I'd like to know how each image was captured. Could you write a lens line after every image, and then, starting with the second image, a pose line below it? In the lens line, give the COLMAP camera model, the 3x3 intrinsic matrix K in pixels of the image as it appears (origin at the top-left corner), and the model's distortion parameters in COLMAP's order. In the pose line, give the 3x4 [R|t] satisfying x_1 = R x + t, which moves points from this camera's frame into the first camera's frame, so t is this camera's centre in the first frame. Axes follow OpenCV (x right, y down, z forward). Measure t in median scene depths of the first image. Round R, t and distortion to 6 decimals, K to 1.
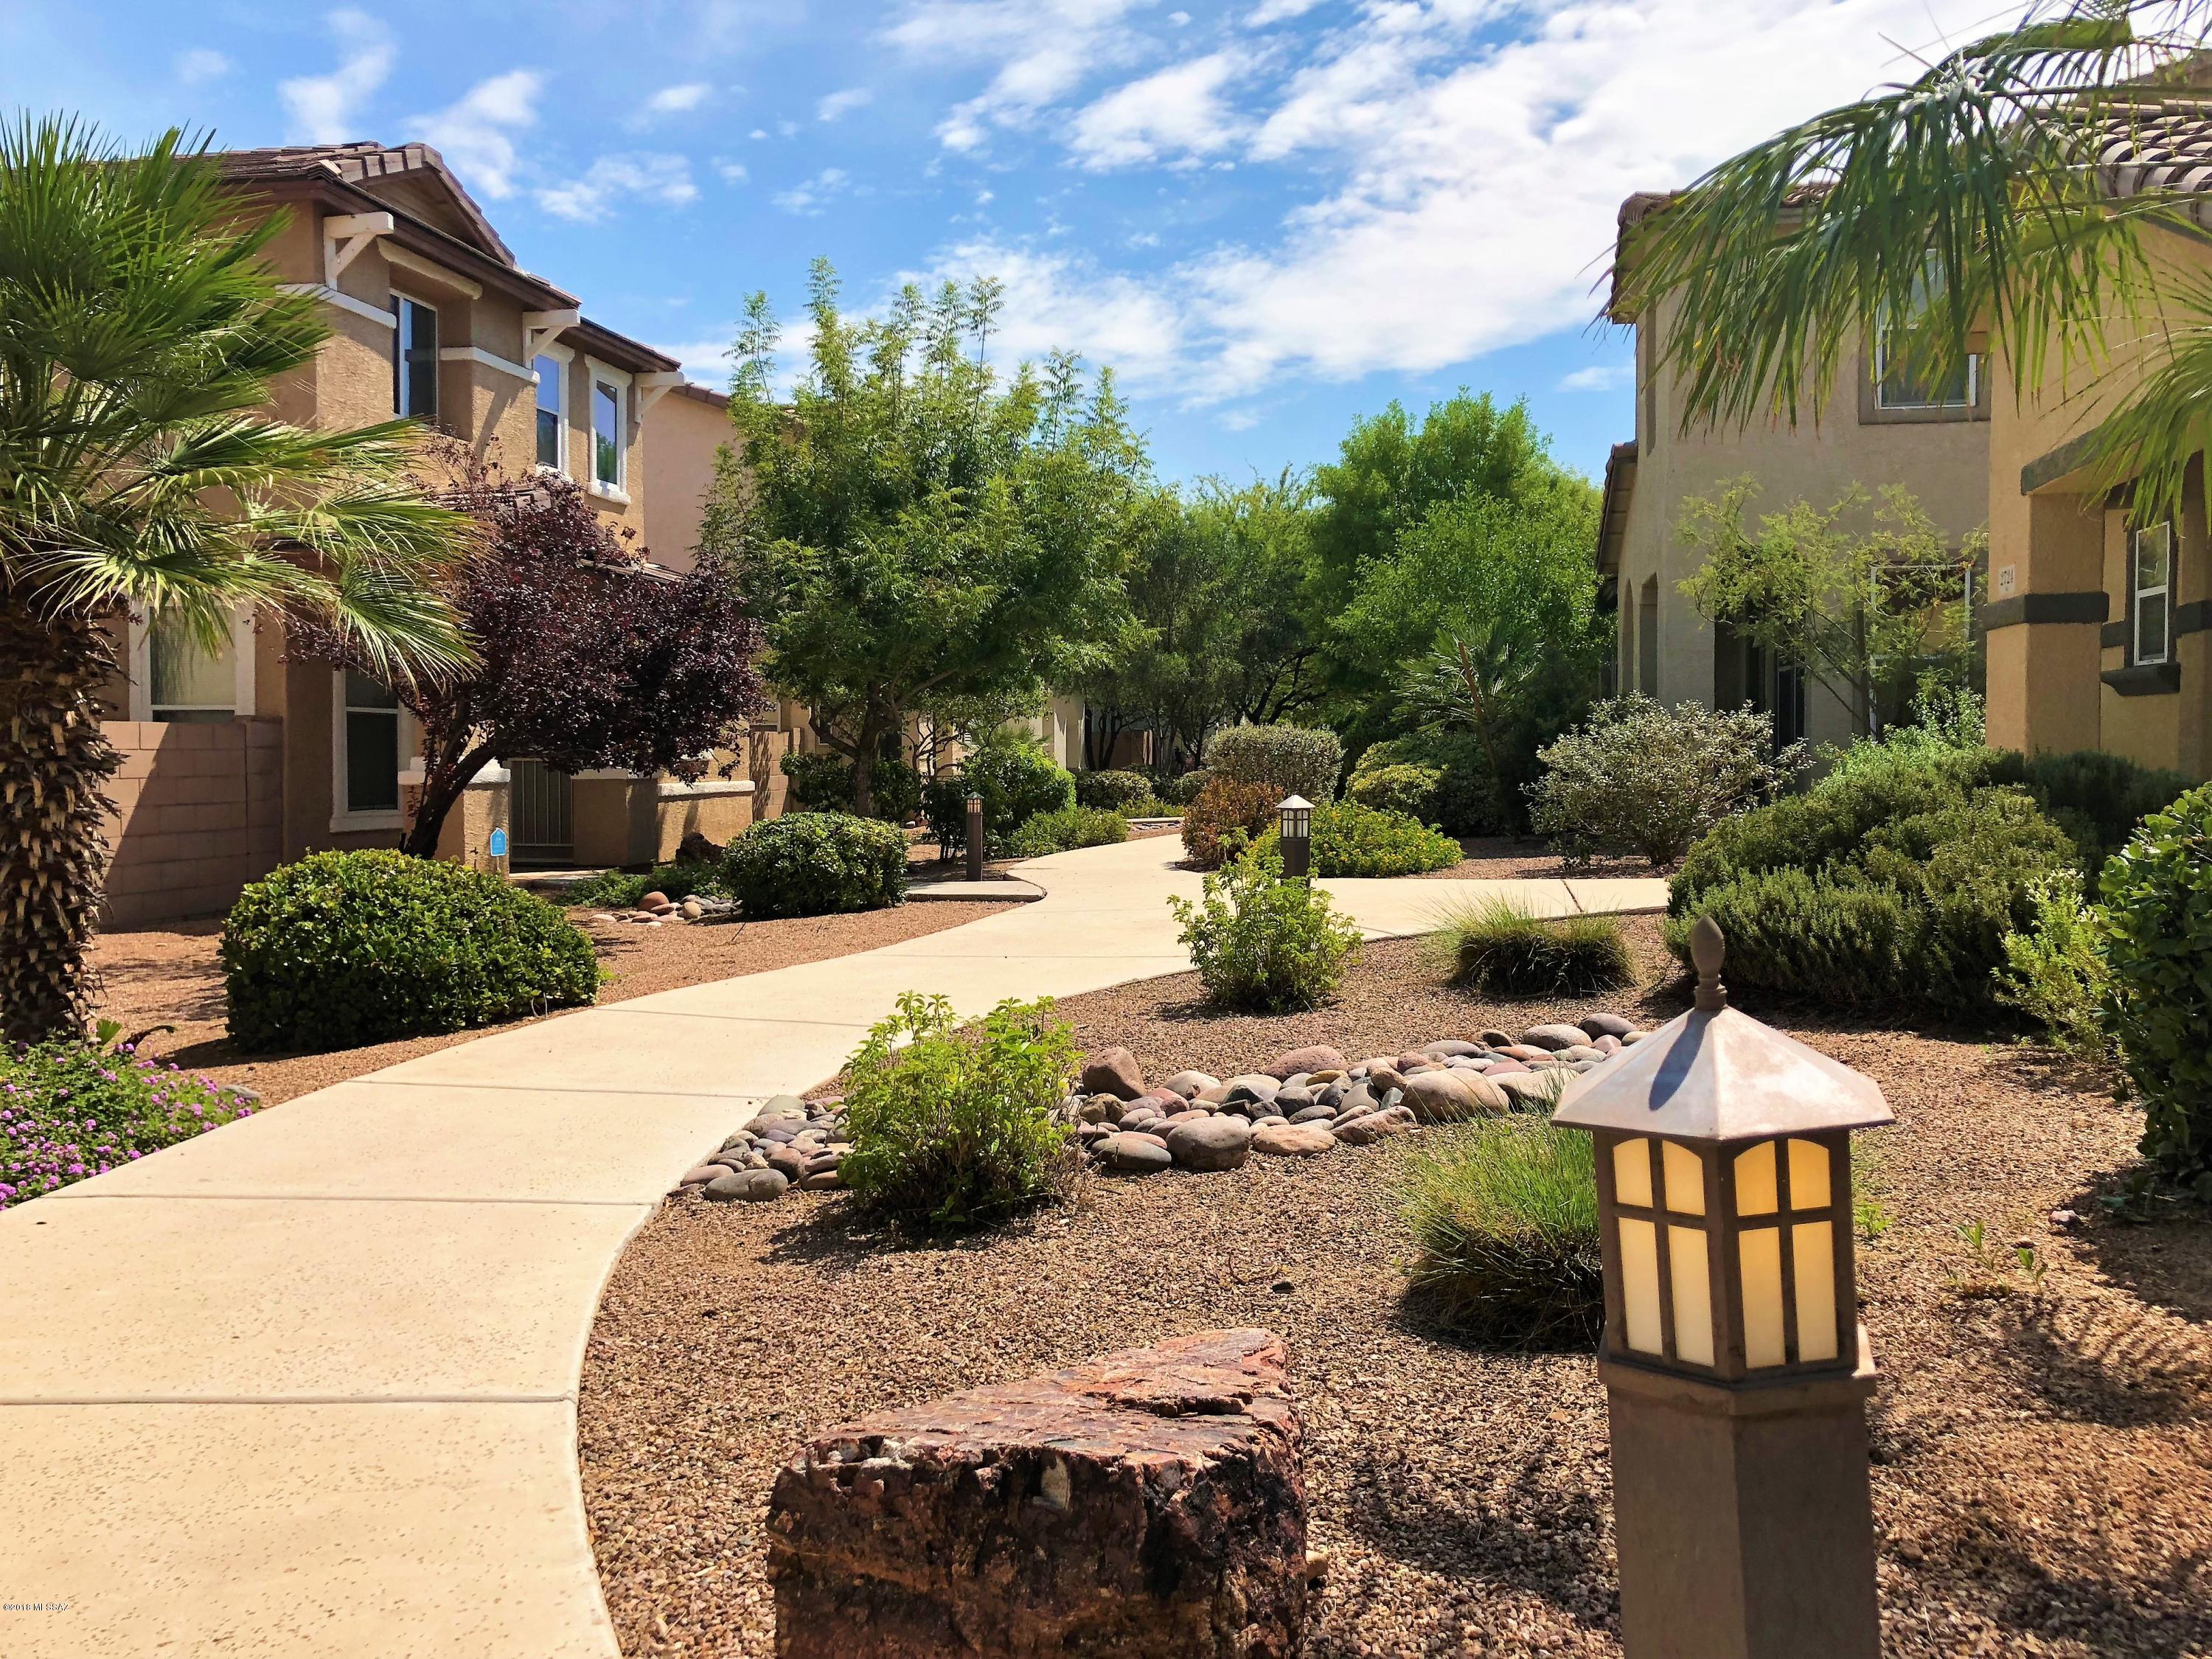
lens RADIAL K [[1833.6, 0, 1107.1], [0, 1833.6, 804.7], [0, 0, 1]] dist [-0.001332, 0.002824]
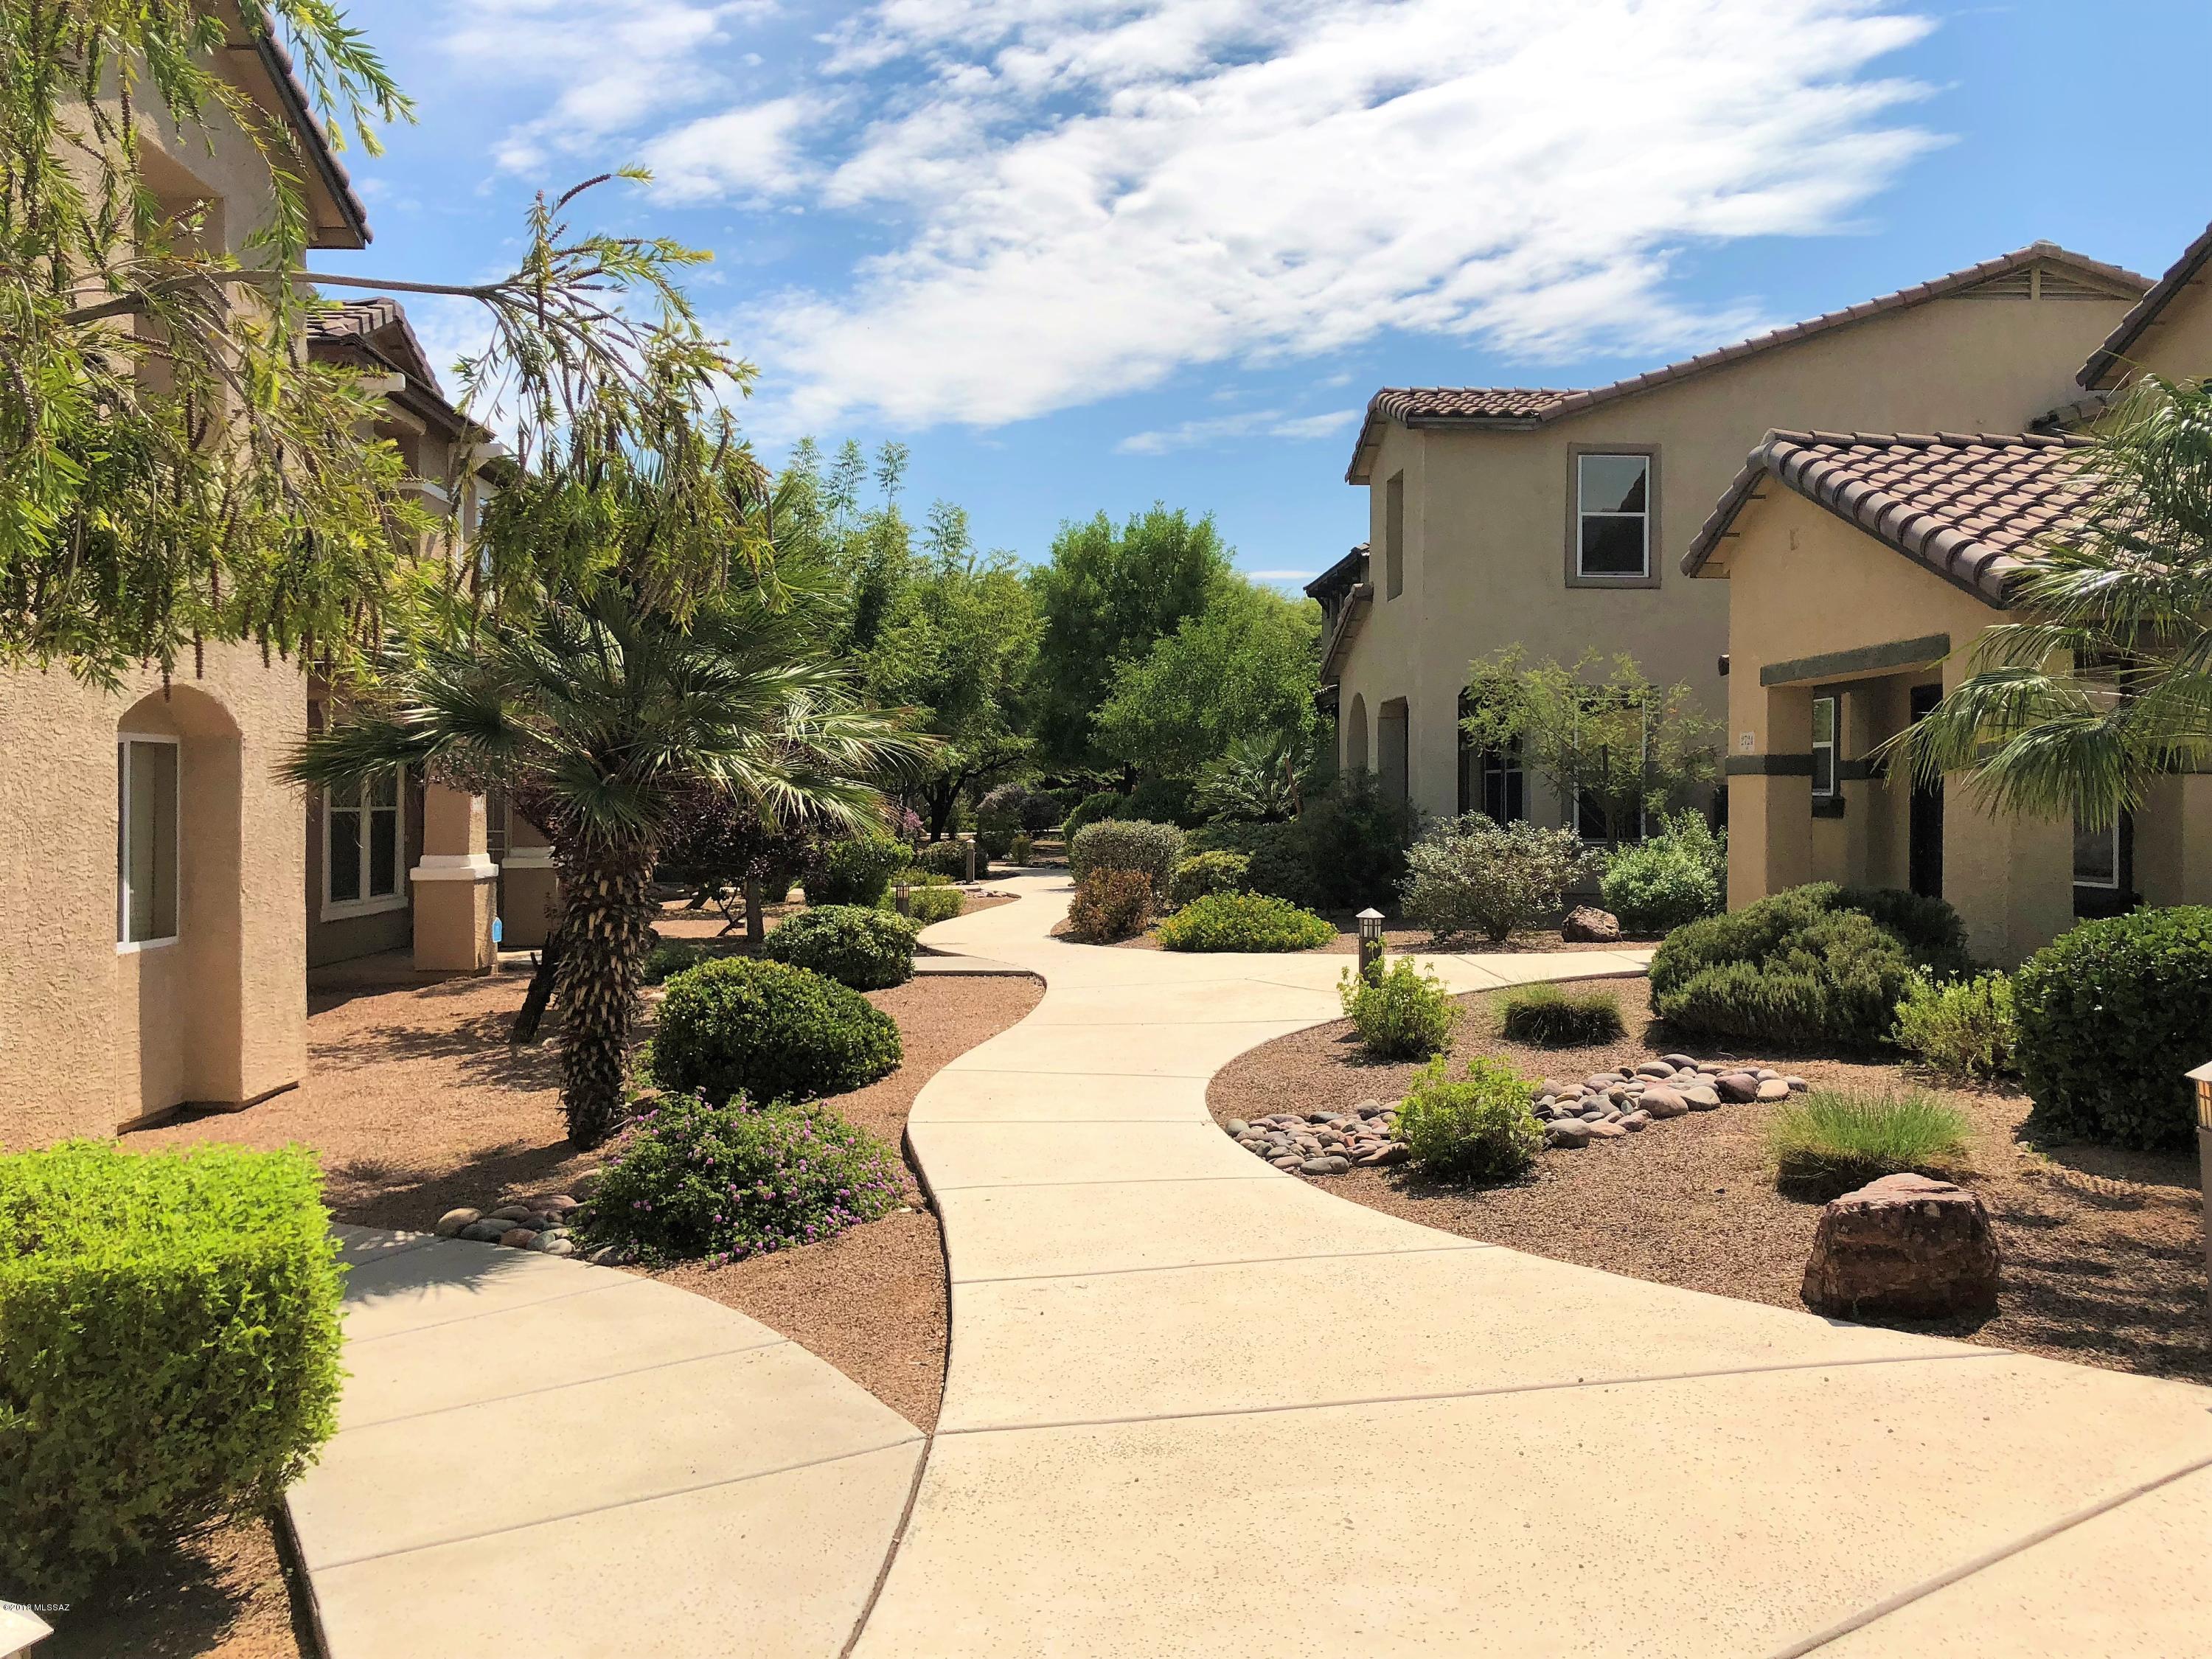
lens RADIAL K [[1814.6, 0, 1106.0], [0, 1814.6, 829.5], [0, 0, 1]] dist [0.096108, -0.181610]
pose [[0.972150, -0.000513, 0.234359, -0.151187], [0.003176, 0.999935, -0.010989, -0.018180], [-0.234338, 0.011428, 0.972088, -0.123703]]
